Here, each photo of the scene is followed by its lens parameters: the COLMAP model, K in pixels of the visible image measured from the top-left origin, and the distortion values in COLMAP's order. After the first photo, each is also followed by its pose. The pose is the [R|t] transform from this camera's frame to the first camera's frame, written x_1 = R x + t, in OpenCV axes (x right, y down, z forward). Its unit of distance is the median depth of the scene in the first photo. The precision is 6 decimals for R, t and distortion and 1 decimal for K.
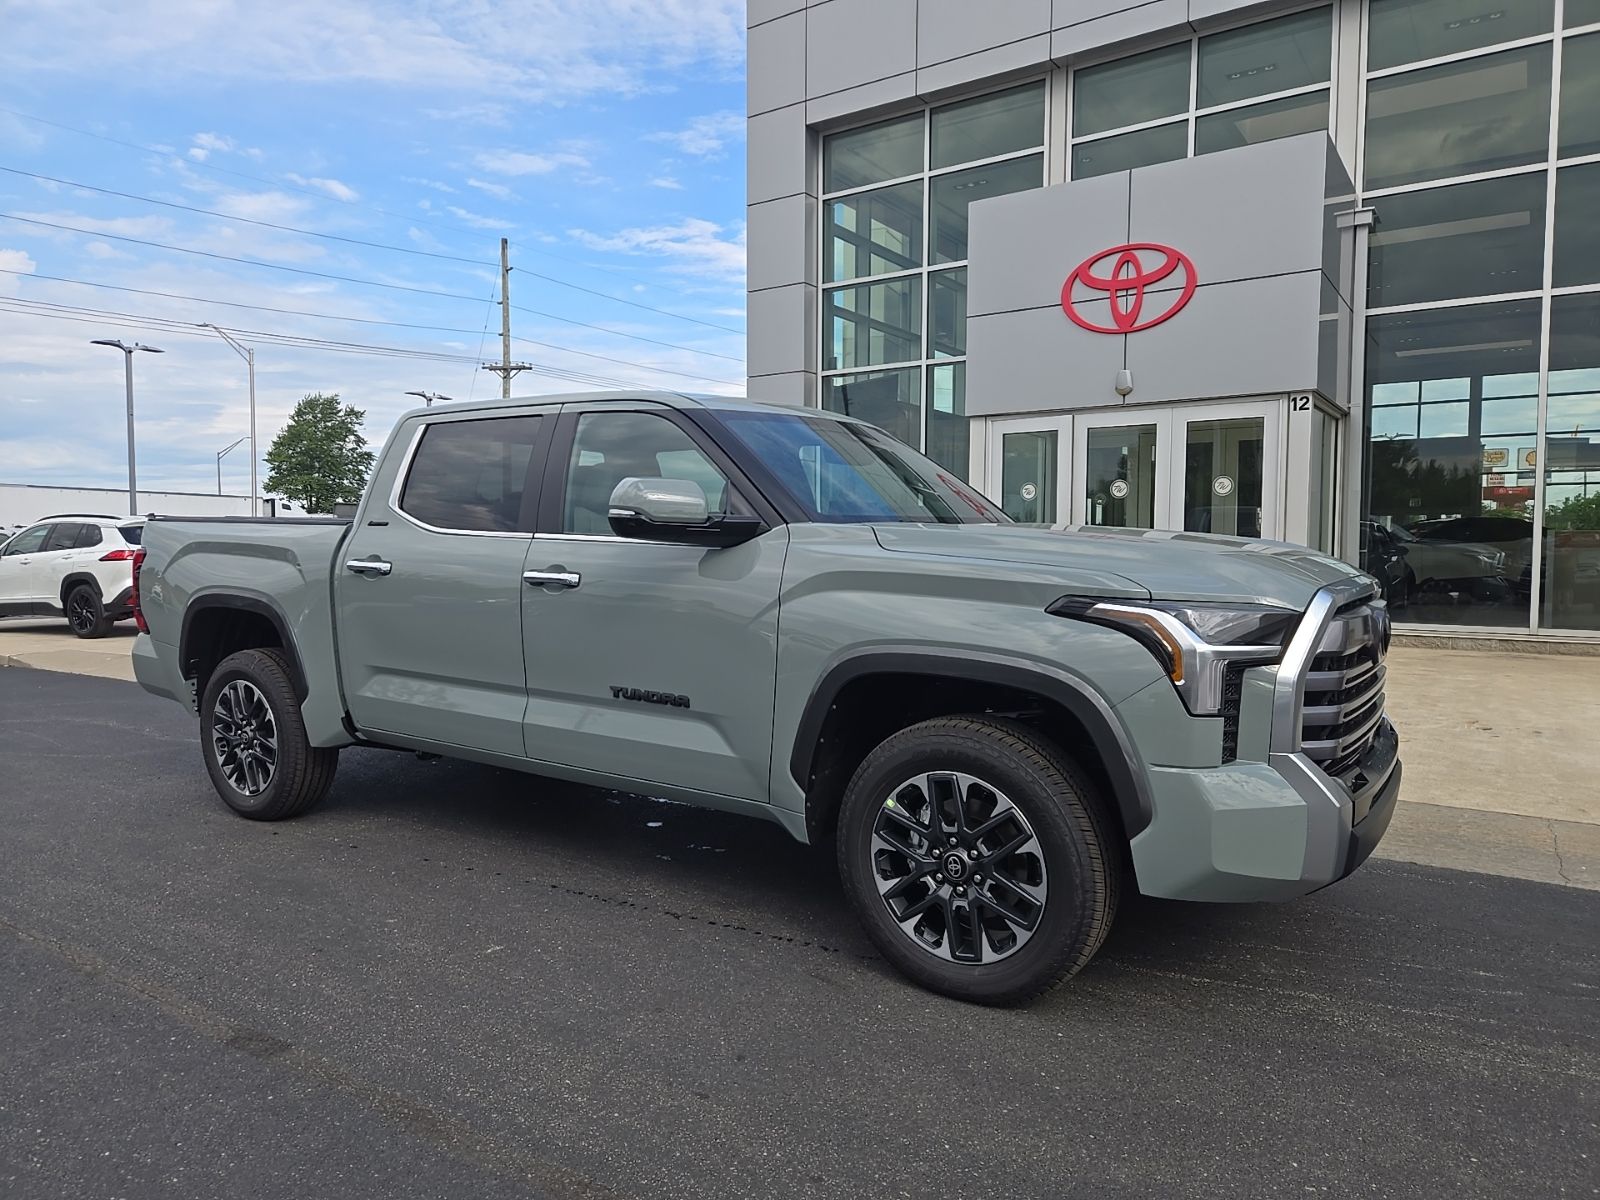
lens RADIAL K [[1059.9, 0, 795.5], [0, 1059.9, 590.3], [0, 0, 1]] dist [0.075608, -0.056876]
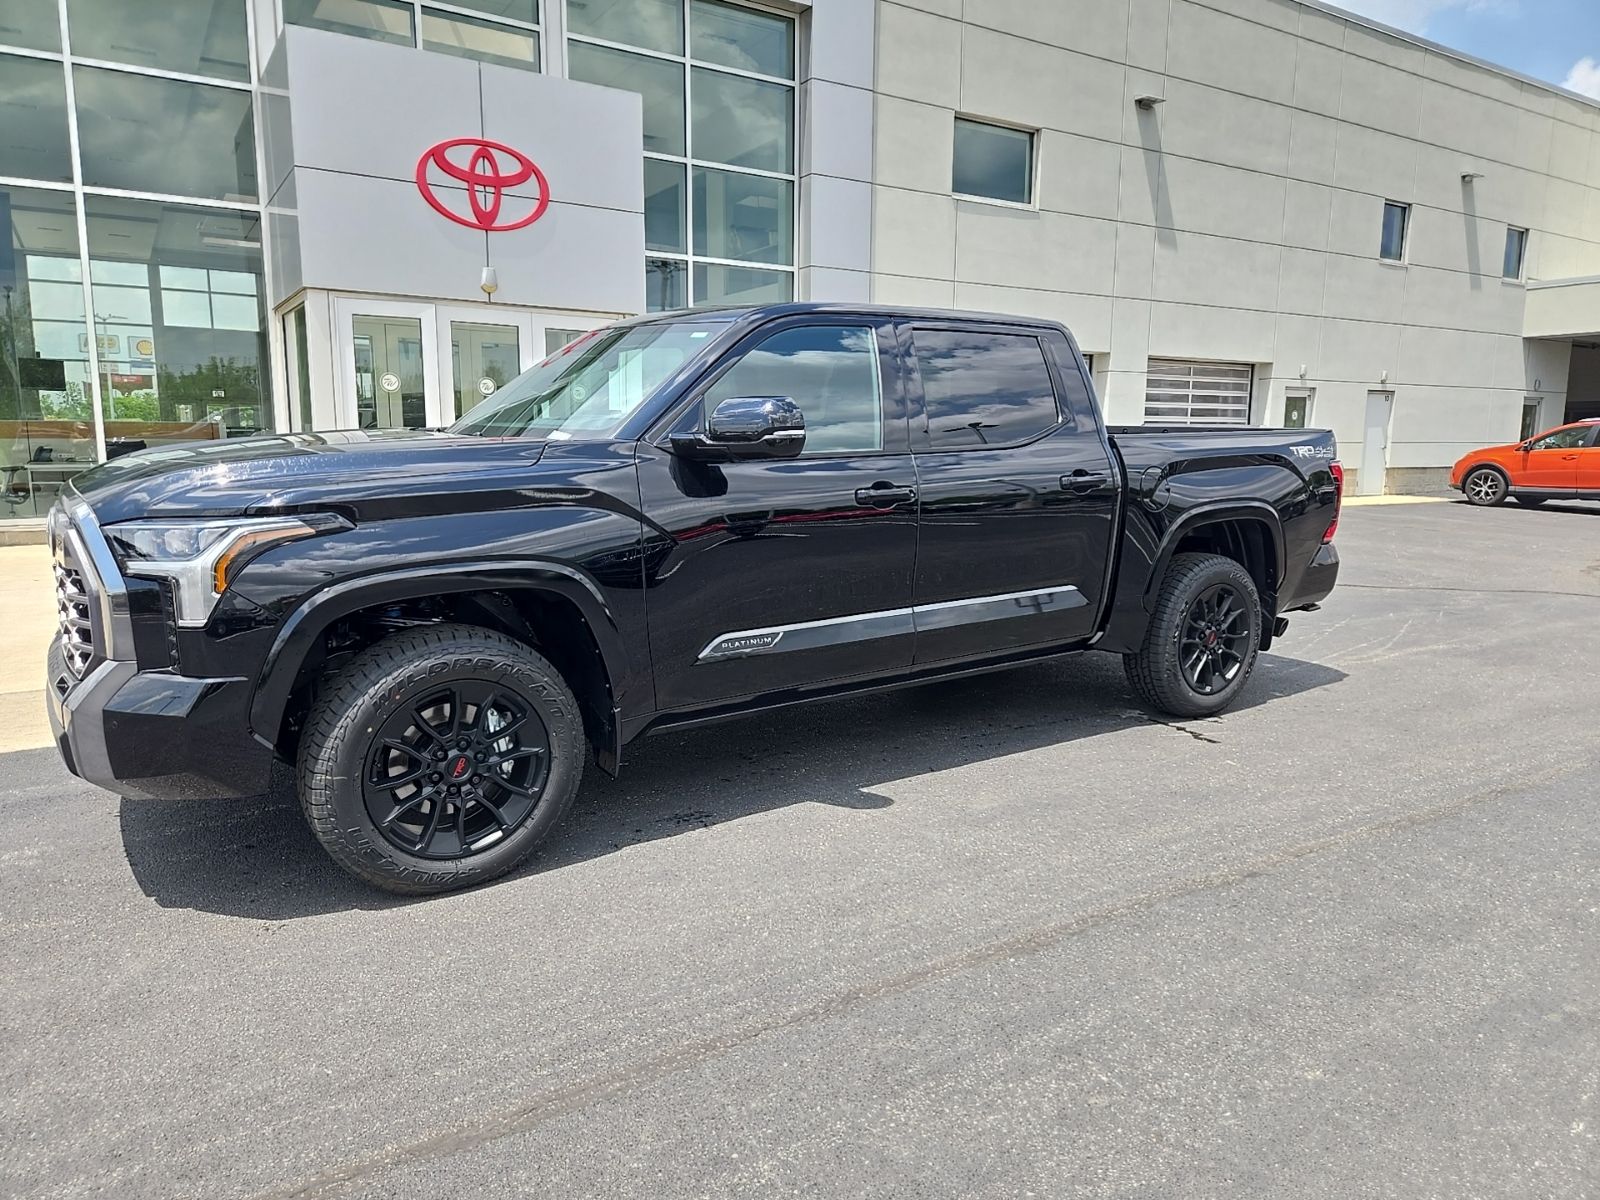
lens RADIAL K [[1066.6, 0, 800.0], [0, 1066.6, 600.0], [0, 0, 1]] dist [0.074269, -0.059052]
pose [[0.408320, -0.132953, 0.903105, -0.524731], [0.032514, 0.990827, 0.131167, -0.017671], [-0.912260, -0.024195, 0.408897, 0.296534]]
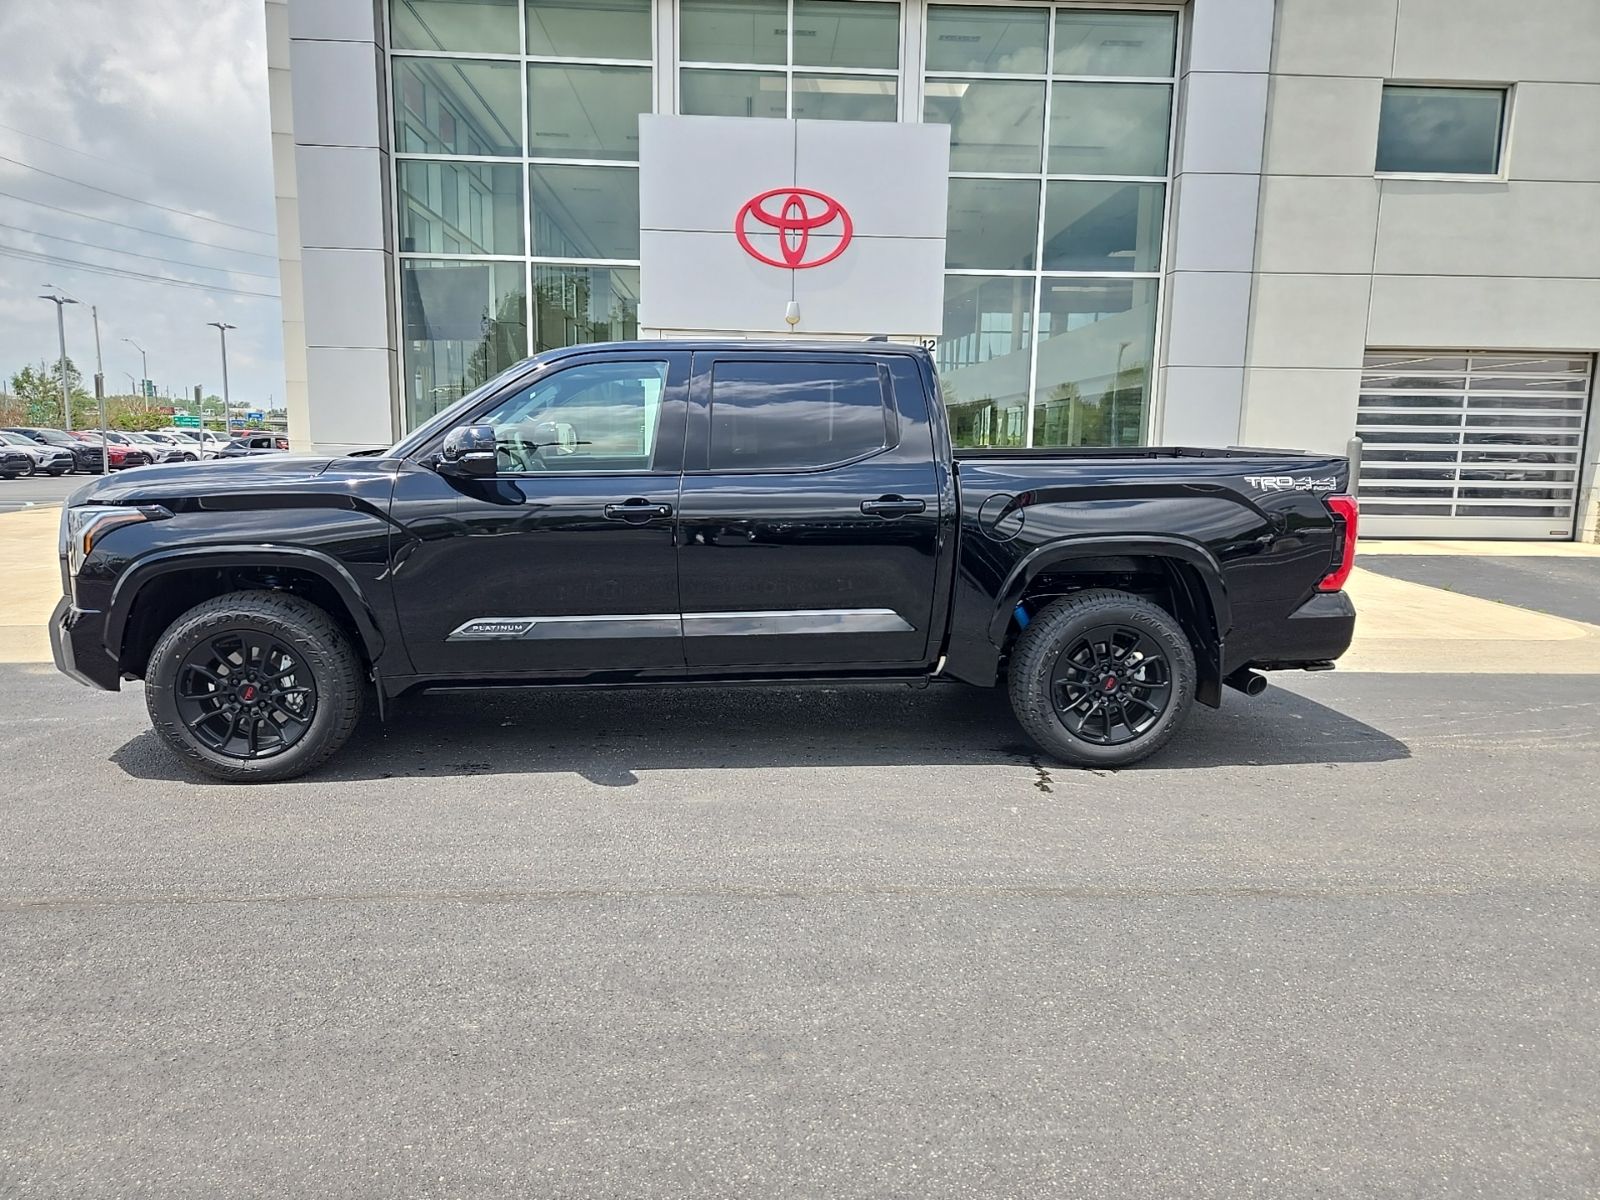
lens RADIAL K [[1066.6, 0, 800.0], [0, 1066.6, 600.0], [0, 0, 1]] dist [0.074269, -0.059052]
pose [[0.803085, -0.072806, 0.591400, -0.376238], [0.009202, 0.993904, 0.109862, -0.014807], [-0.595793, -0.082786, 0.798860, 0.054247]]
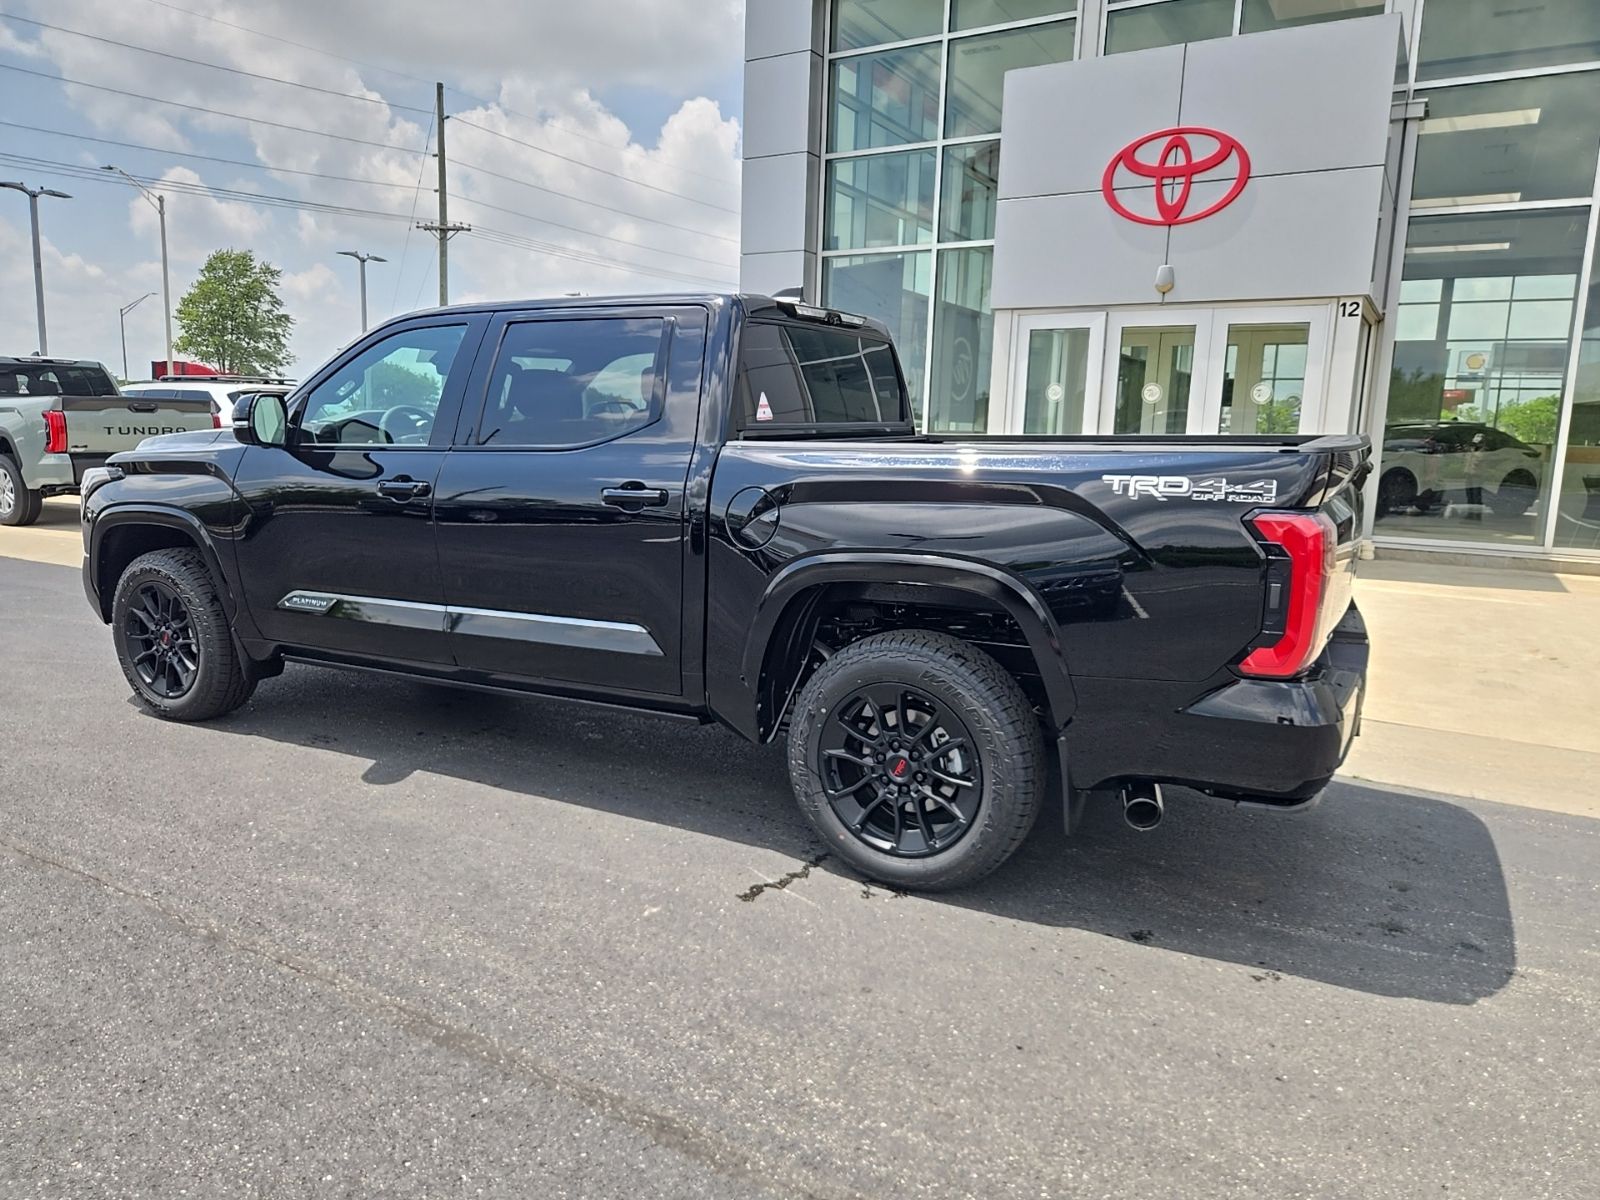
lens RADIAL K [[1076.1, 0, 798.9], [0, 1076.1, 593.0], [0, 0, 1]] dist [0.063612, -0.056411]
pose [[0.997988, 0.019726, 0.060257, -0.067534], [-0.026136, 0.993861, 0.107507, -0.012513], [-0.057766, -0.108866, 0.992377, 0.031583]]
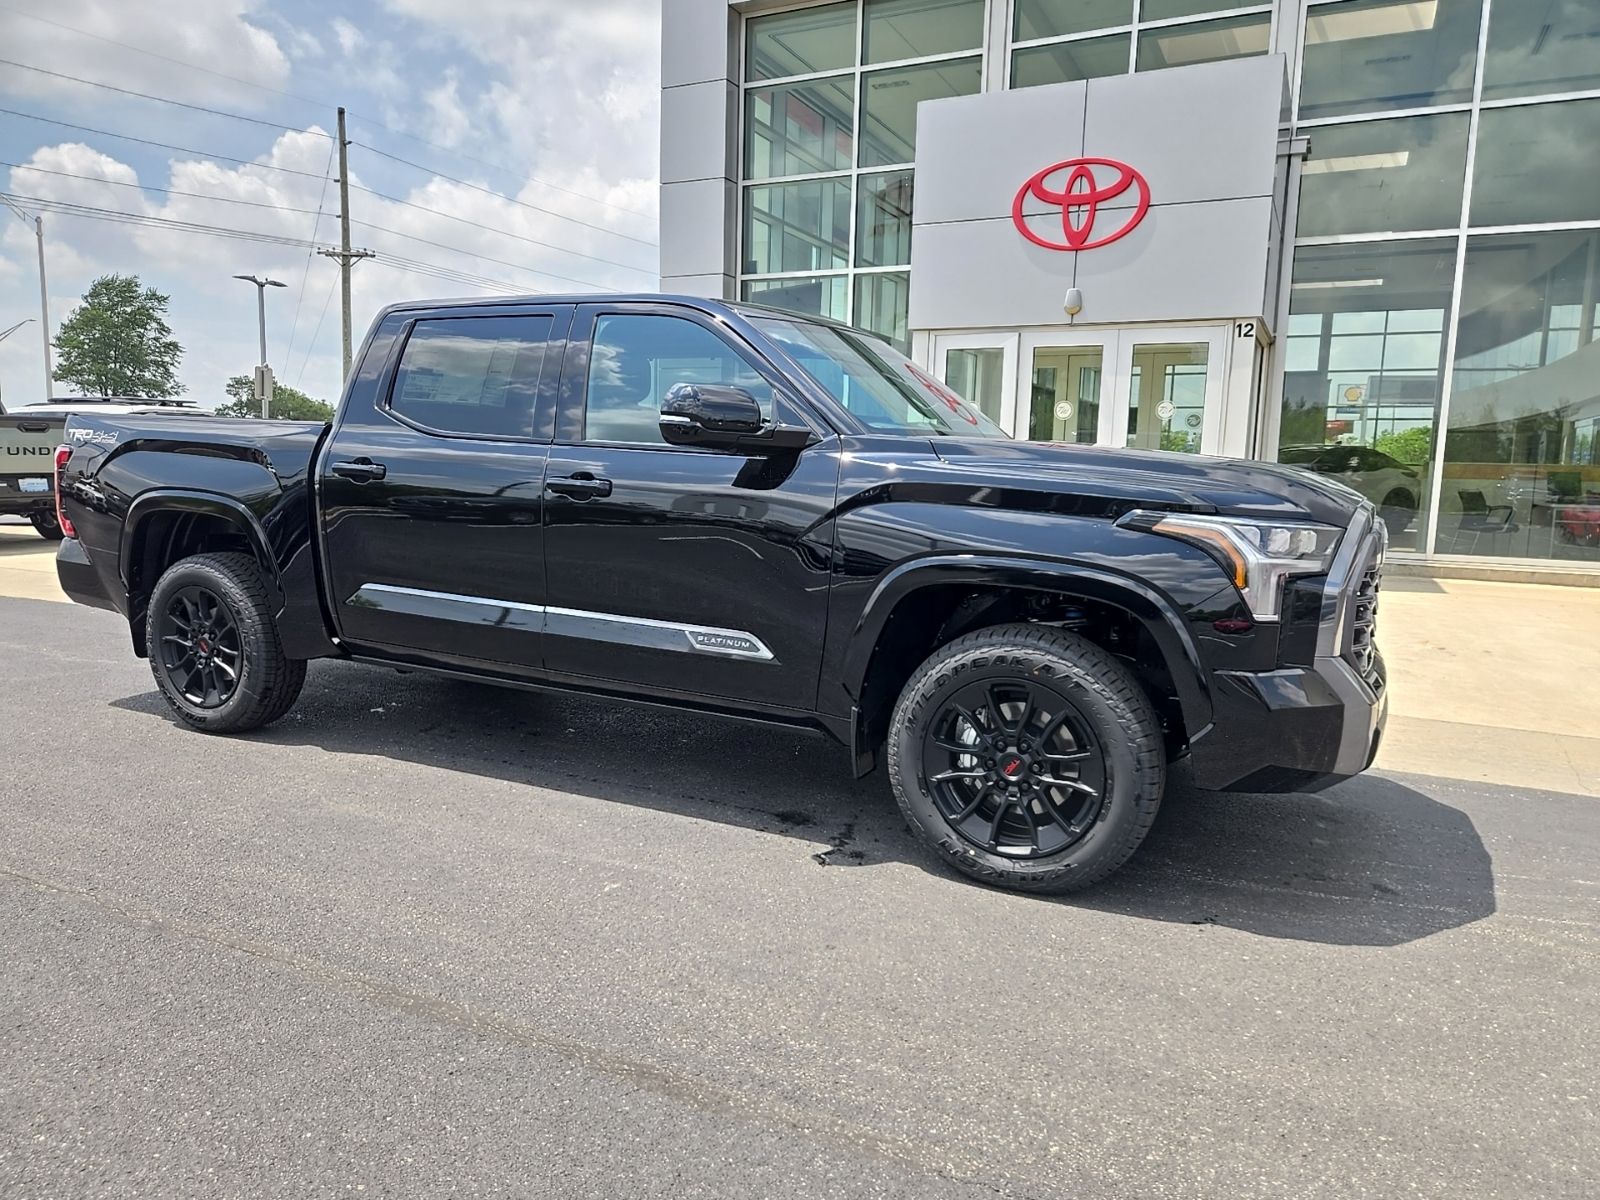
lens RADIAL K [[1075.6, 0, 802.3], [0, 1075.6, 590.9], [0, 0, 1]] dist [0.069546, -0.061681]
pose [[0.989929, 0.008281, 0.141323, -0.078819], [-0.019143, 0.996949, 0.075672, 0.001680], [-0.140265, -0.077615, 0.987067, 0.022992]]
